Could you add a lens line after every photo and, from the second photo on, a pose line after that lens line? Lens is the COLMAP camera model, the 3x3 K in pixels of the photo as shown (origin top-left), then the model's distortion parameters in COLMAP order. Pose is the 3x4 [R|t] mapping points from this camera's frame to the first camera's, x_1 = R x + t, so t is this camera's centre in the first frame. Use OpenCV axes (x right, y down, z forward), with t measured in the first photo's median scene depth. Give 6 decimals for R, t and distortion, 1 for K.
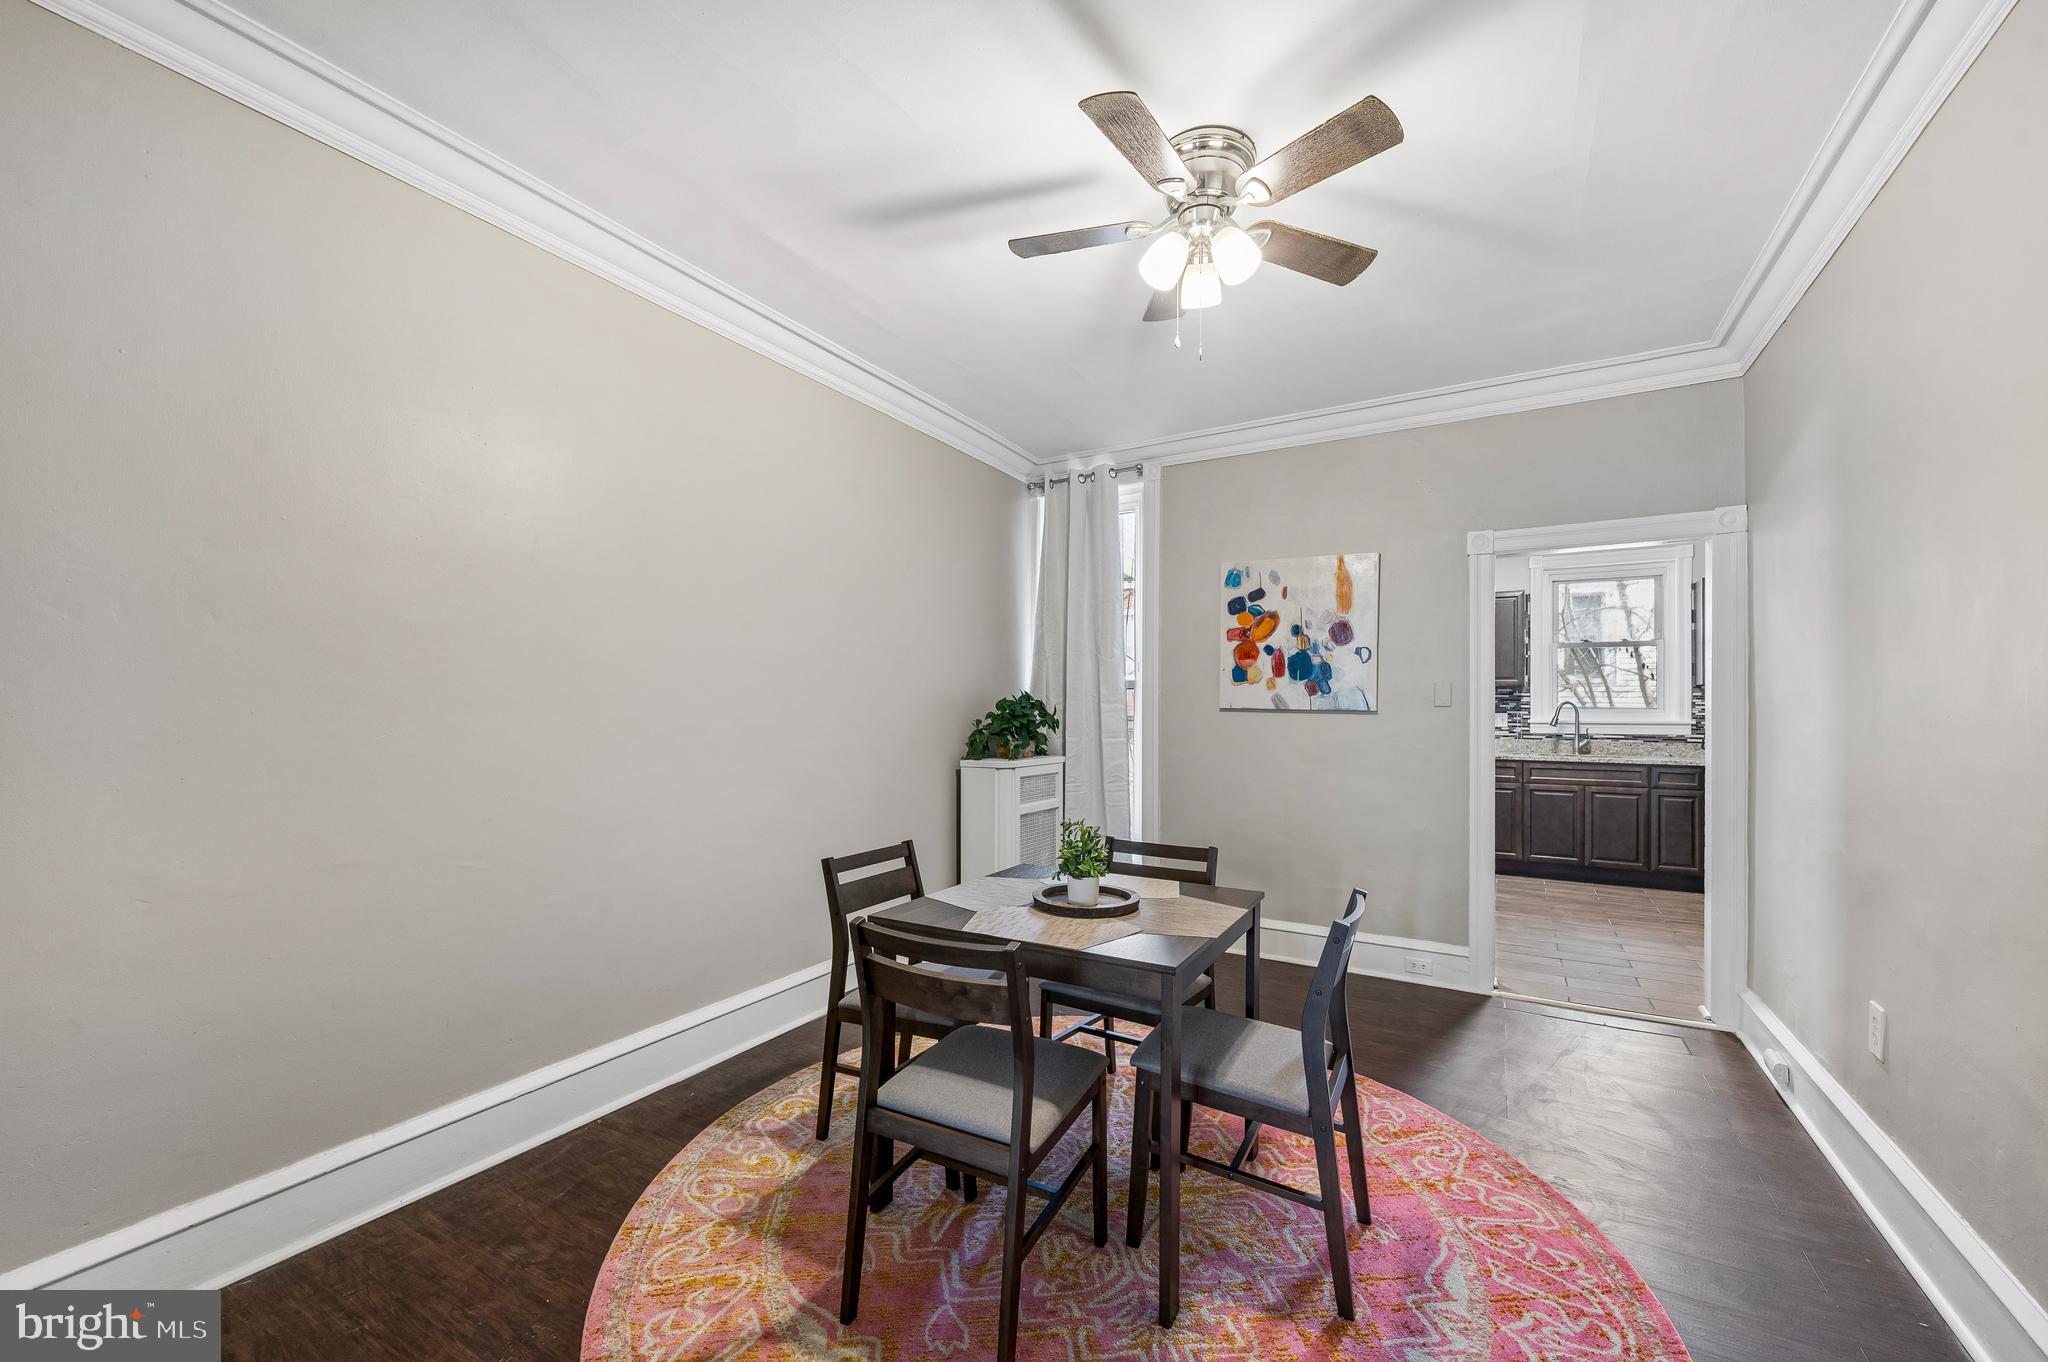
lens RADIAL K [[819.0, 0, 1024.5], [0, 819.0, 696.8], [0, 0, 1]] dist [0.000947, -0.000341]
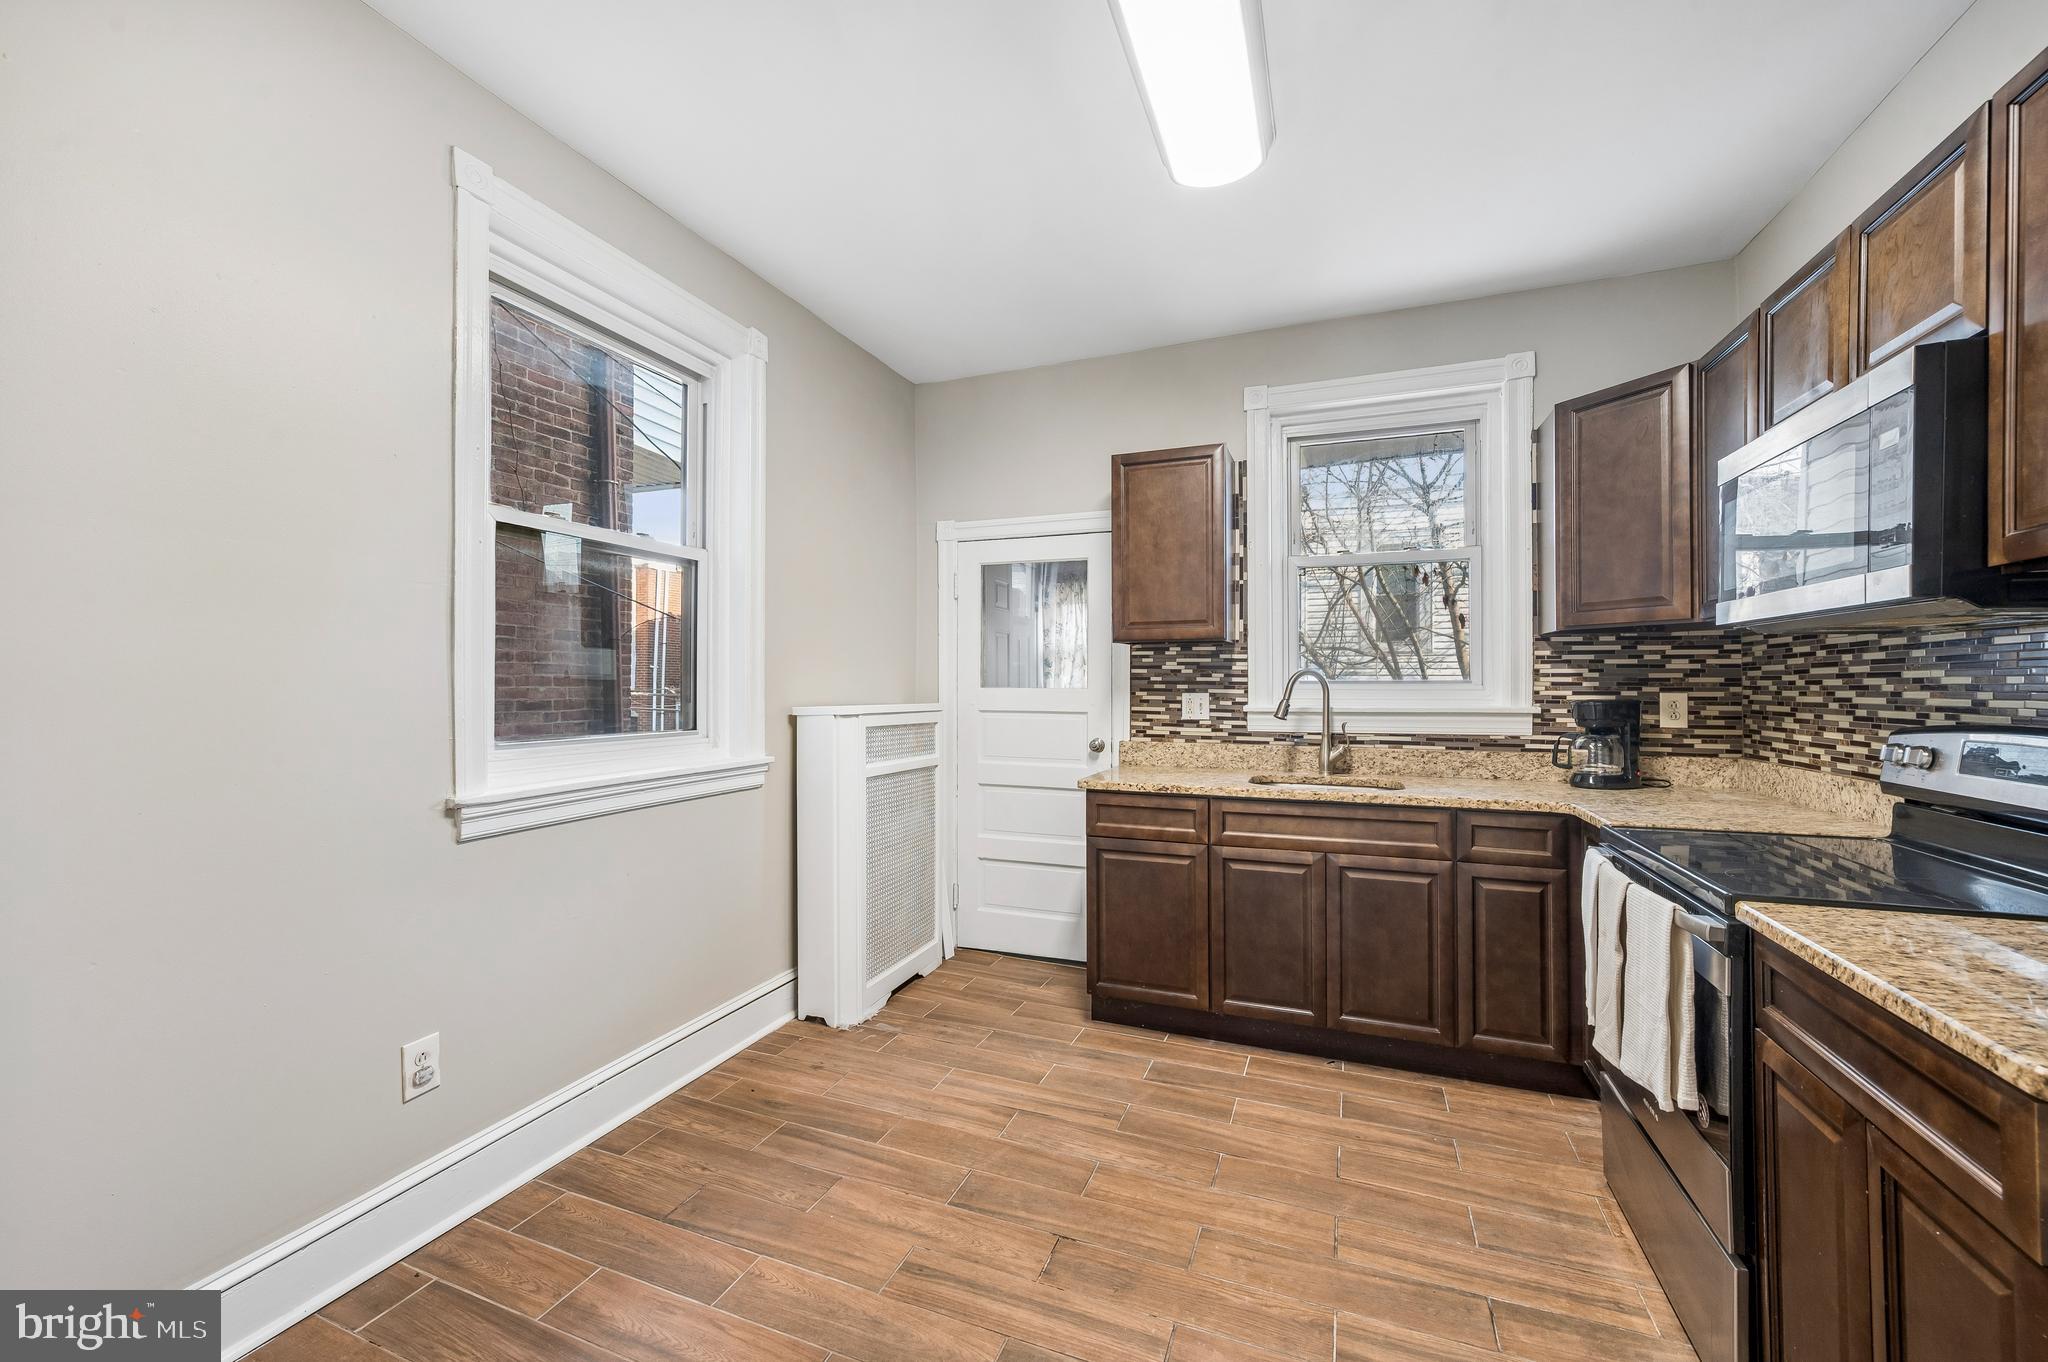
lens RADIAL K [[819.0, 0, 1031.2], [0, 819.0, 673.1], [0, 0, 1]] dist [0.000947, -0.000341]
pose [[0.987318, -0.002031, 0.158744, 0.425901], [0.002111, 0.999998, -0.000339, 0.008165], [-0.158743, 0.000670, 0.987320, 0.546052]]
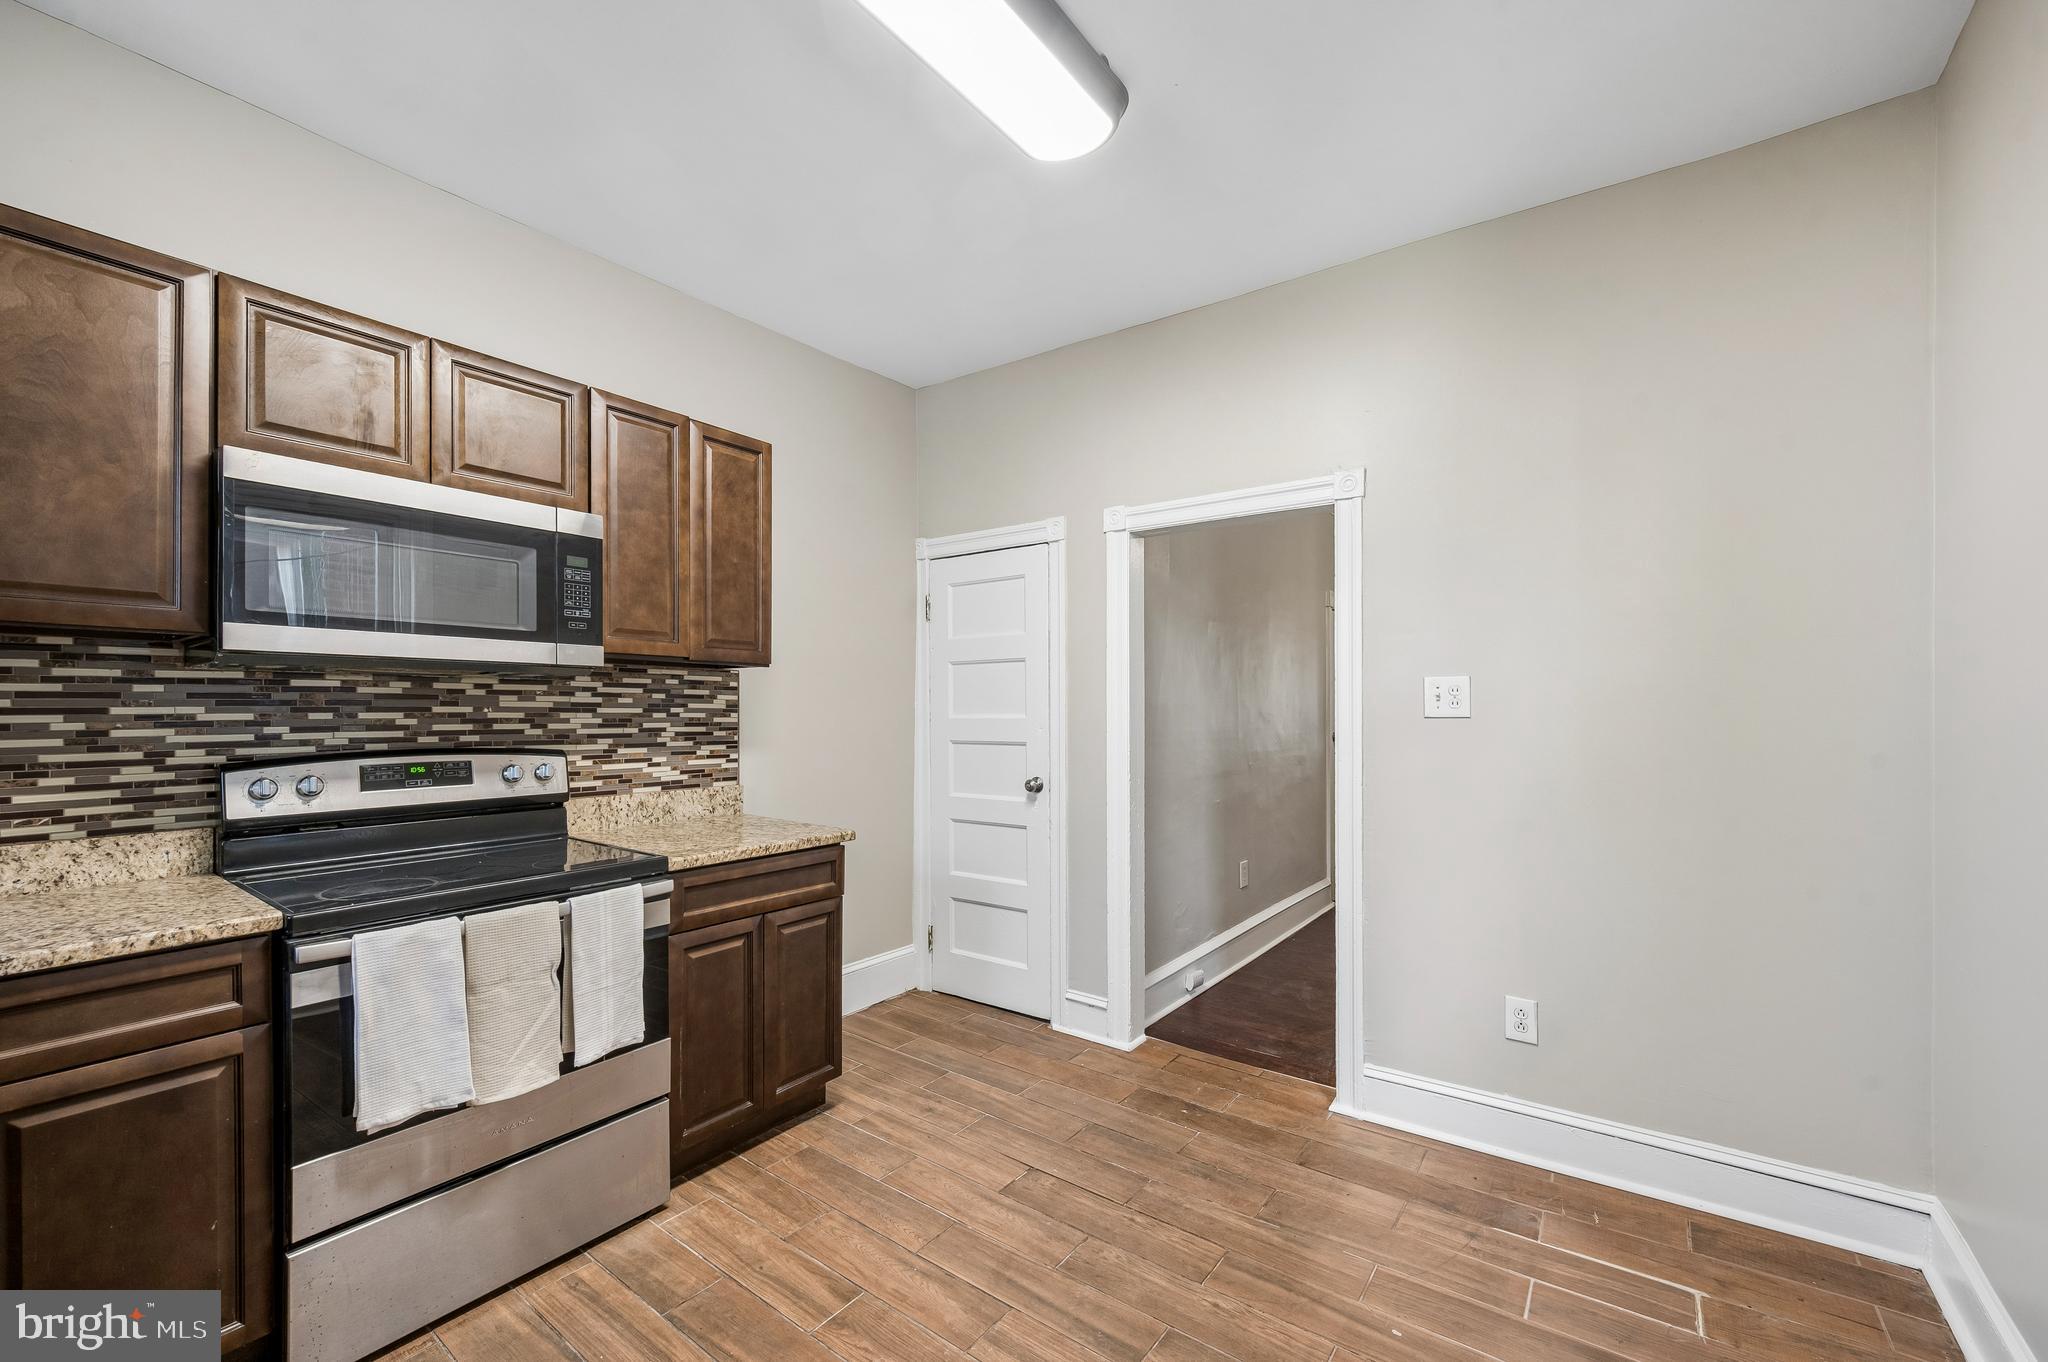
lens RADIAL K [[819.0, 0, 1033.2], [0, 819.0, 699.3], [0, 0, 1]] dist [0.000947, -0.000341]
pose [[-0.994822, -0.002082, 0.101611, 0.464039], [-0.004286, 0.999760, -0.021477, 0.010068], [-0.101542, -0.021802, -0.994592, 1.059432]]
